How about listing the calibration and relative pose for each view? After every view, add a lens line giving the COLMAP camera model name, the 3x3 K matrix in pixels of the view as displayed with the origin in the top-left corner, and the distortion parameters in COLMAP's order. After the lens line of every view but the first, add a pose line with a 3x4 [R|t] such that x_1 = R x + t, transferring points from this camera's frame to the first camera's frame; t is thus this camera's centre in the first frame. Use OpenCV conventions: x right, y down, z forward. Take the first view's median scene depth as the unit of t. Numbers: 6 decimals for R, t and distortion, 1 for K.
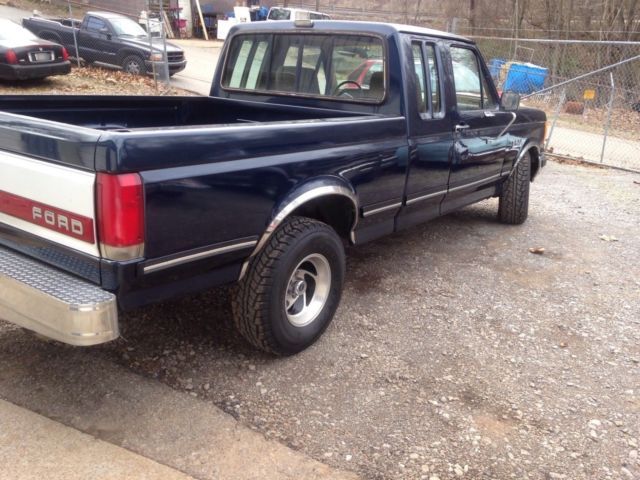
lens RADIAL K [[582.5, 0, 320.0], [0, 582.5, 240.0], [0, 0, 1]] dist [0.173027, -0.240275]
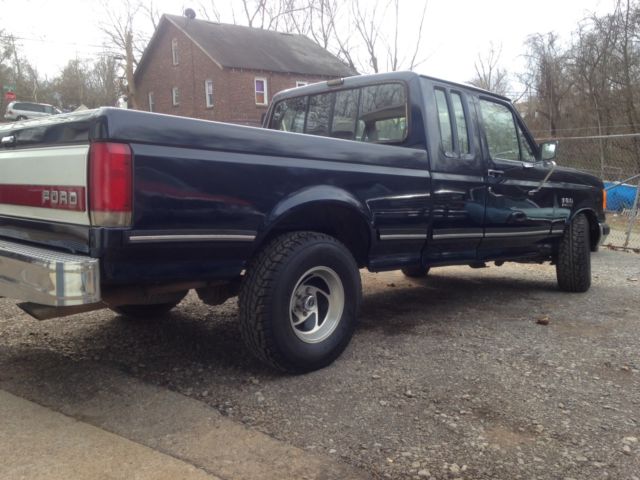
lens RADIAL K [[582.5, 0, 320.0], [0, 582.5, 240.0], [0, 0, 1]] dist [0.173027, -0.240275]
pose [[0.988806, -0.013668, -0.148579, 0.143966], [-0.019063, 0.976061, -0.216660, 0.211320], [0.147983, 0.217068, 0.964874, 0.040170]]
